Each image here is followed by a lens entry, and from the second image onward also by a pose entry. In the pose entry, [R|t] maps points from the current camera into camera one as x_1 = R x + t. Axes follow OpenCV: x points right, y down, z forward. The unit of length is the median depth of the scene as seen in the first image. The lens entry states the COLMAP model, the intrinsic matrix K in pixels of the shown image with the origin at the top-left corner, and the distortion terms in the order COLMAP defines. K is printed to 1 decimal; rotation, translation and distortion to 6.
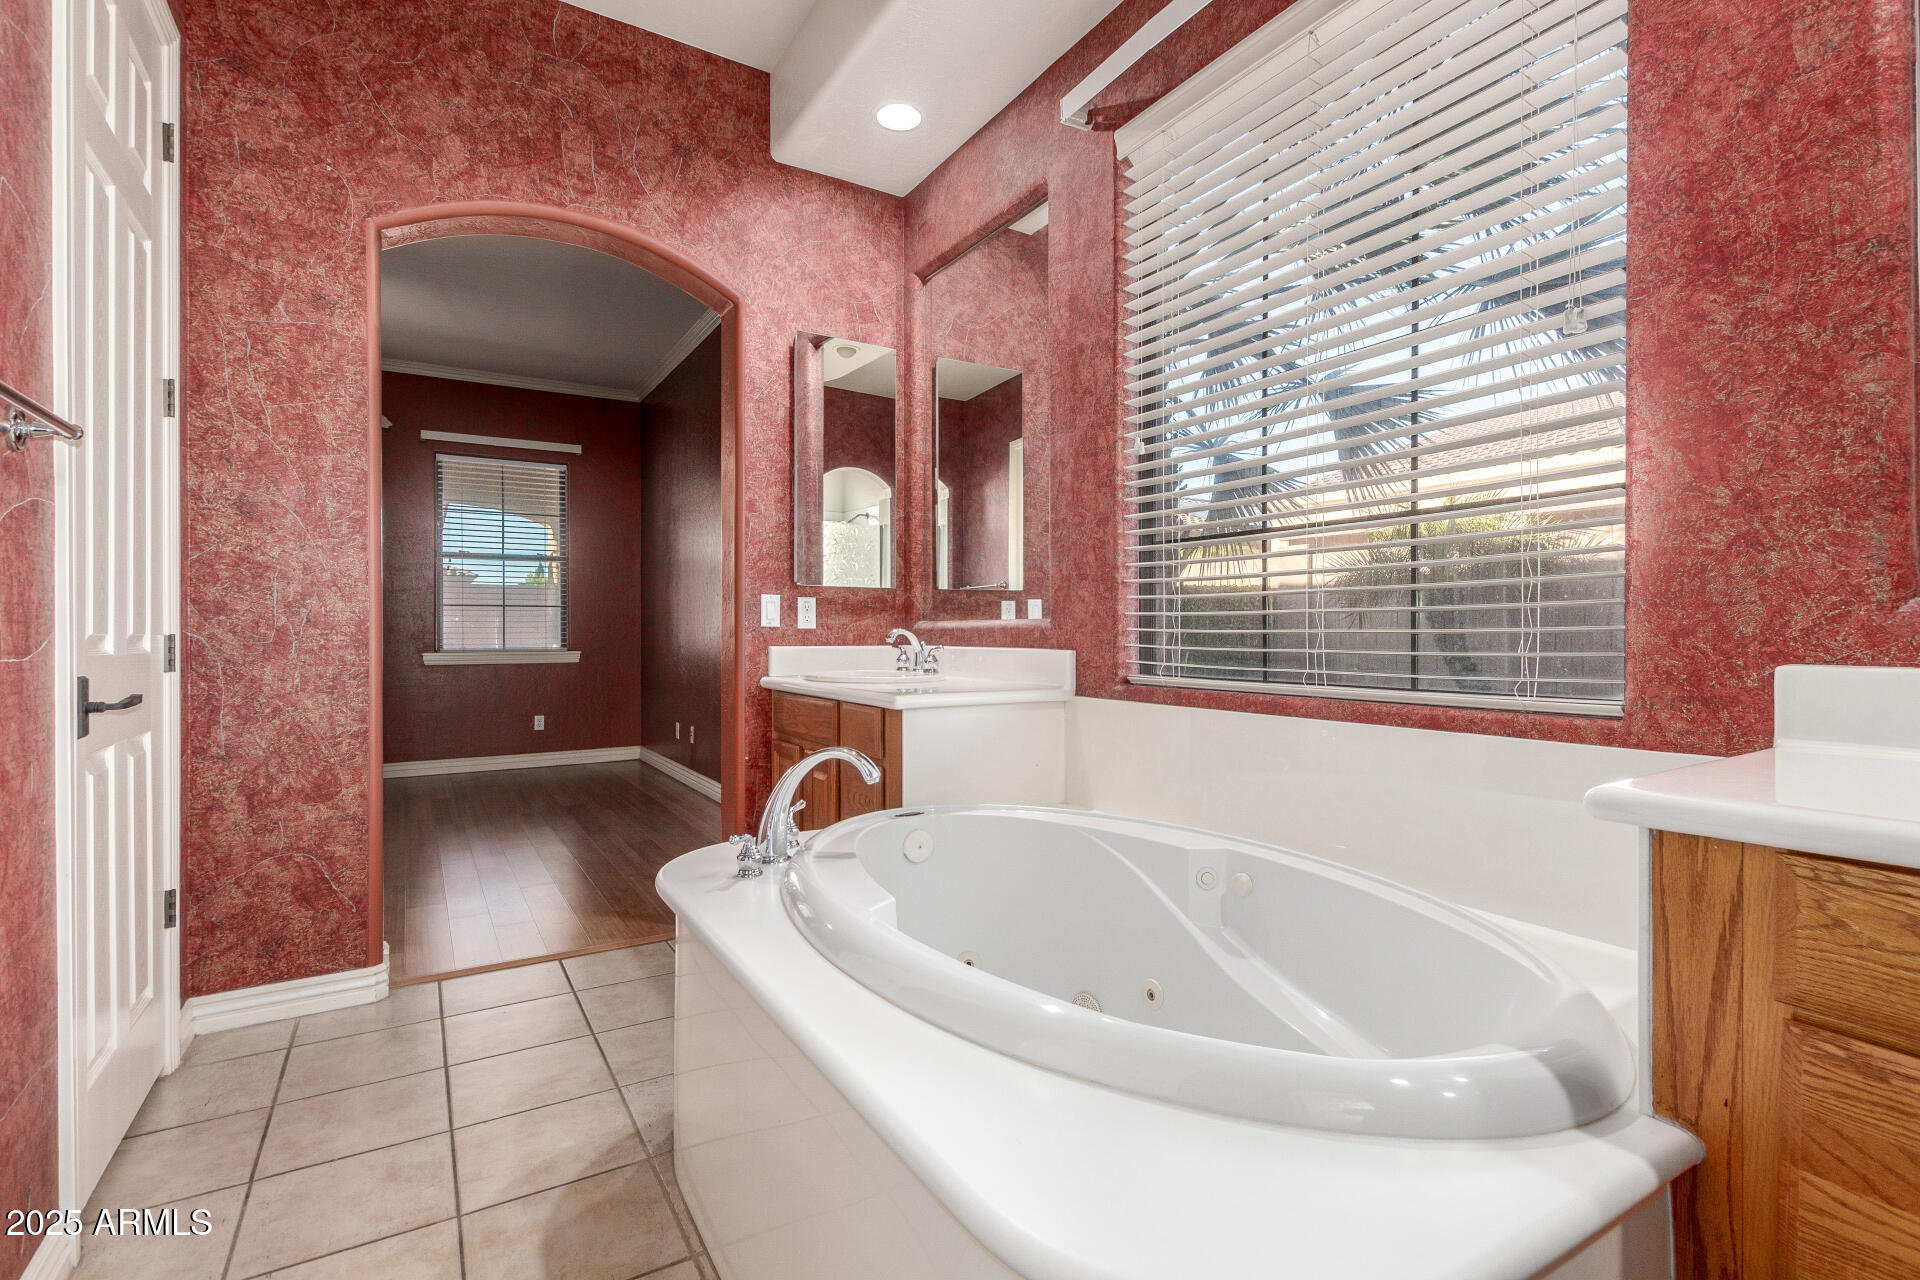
lens RADIAL K [[918.7, 0, 972.6], [0, 918.7, 637.1], [0, 0, 1]] dist [0.010016, -0.000936]
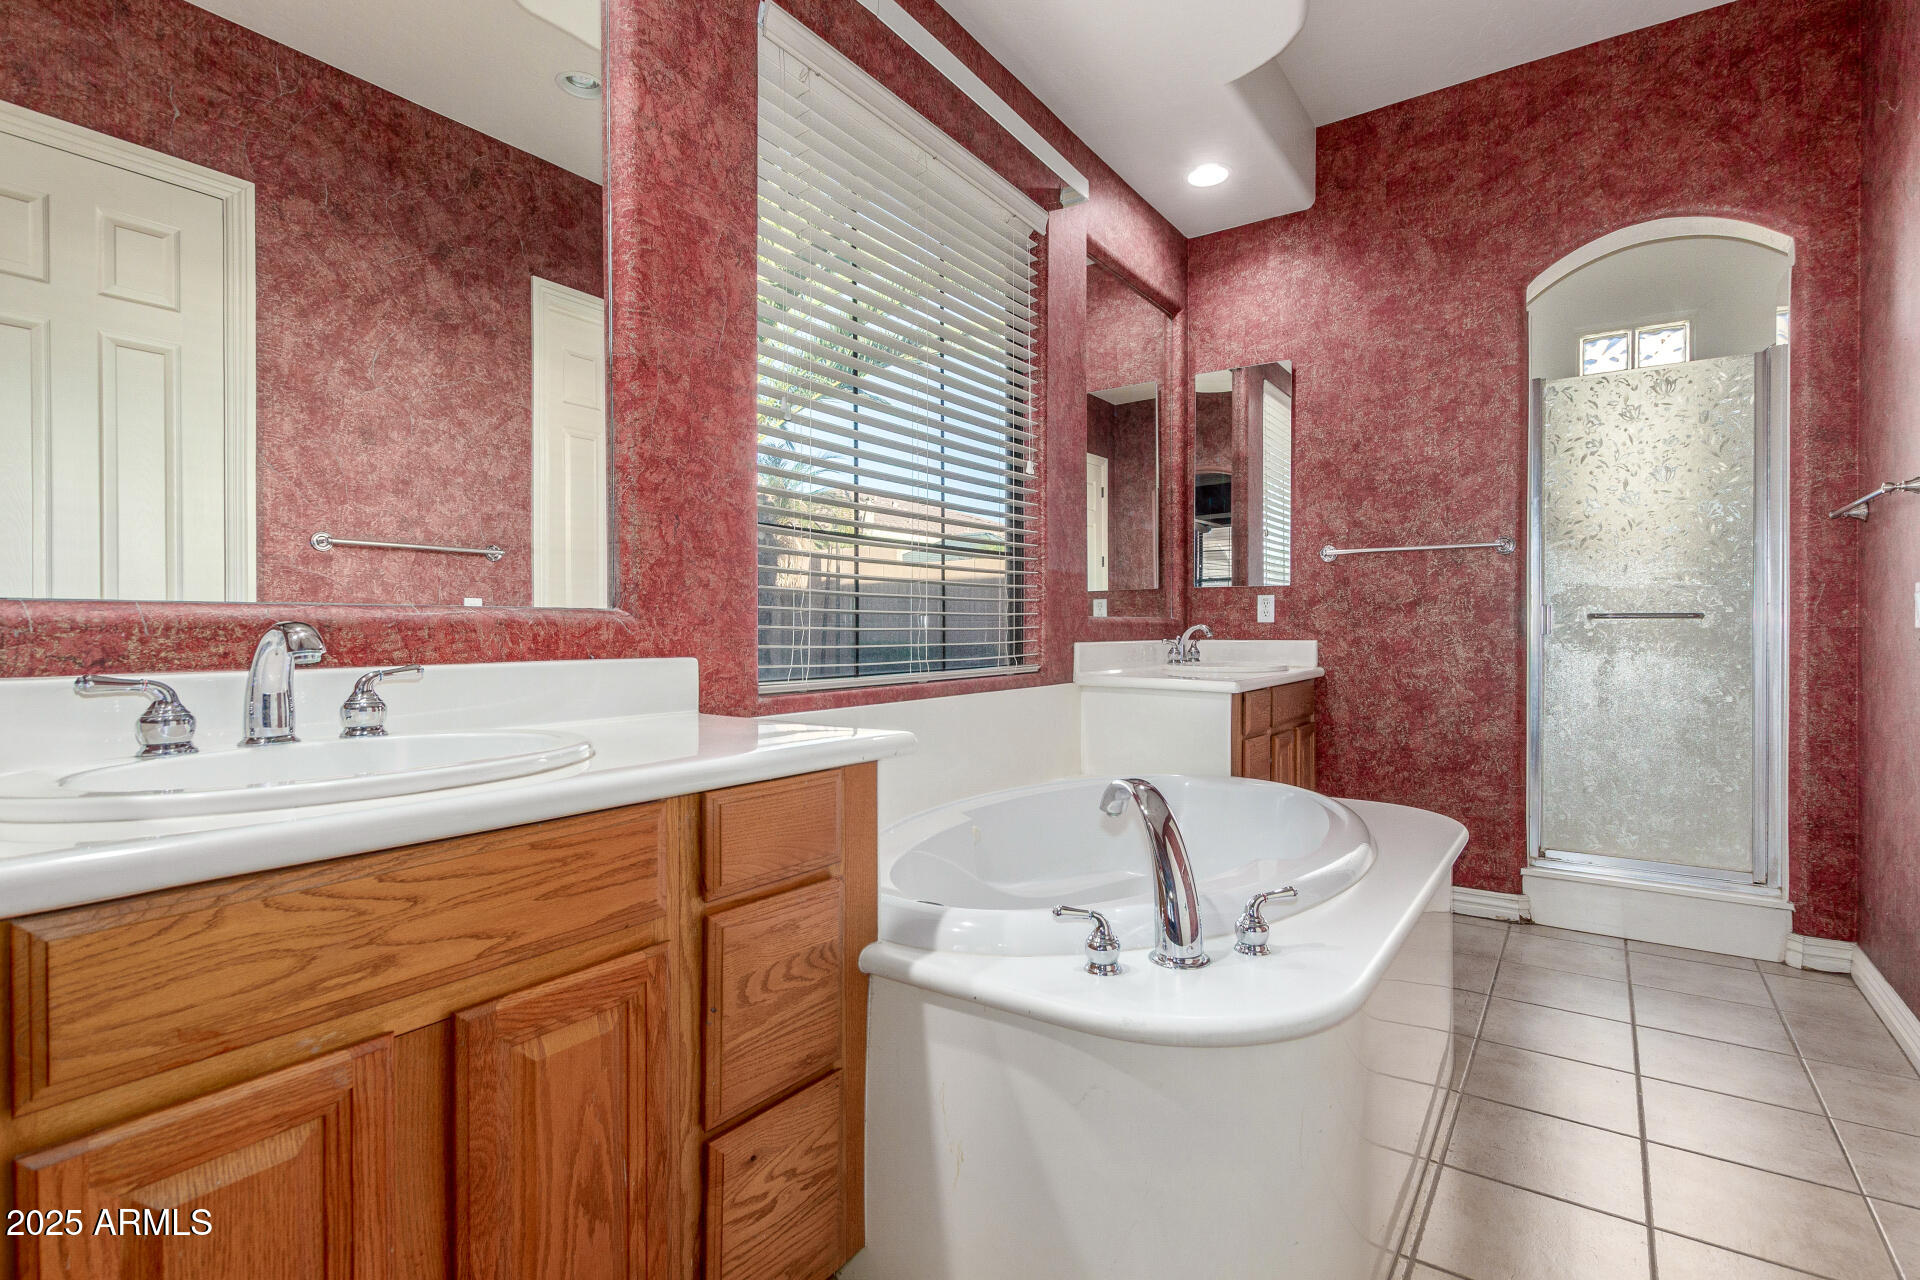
lens RADIAL K [[929.9, 0, 960.0], [0, 929.9, 640.0], [0, 0, 1]] dist [0.019342, -0.008812]
pose [[-0.402800, -0.010945, 0.915223, -0.692877], [0.007359, 0.999857, 0.015196, -0.008771], [-0.915258, 0.012856, -0.402662, 1.253474]]
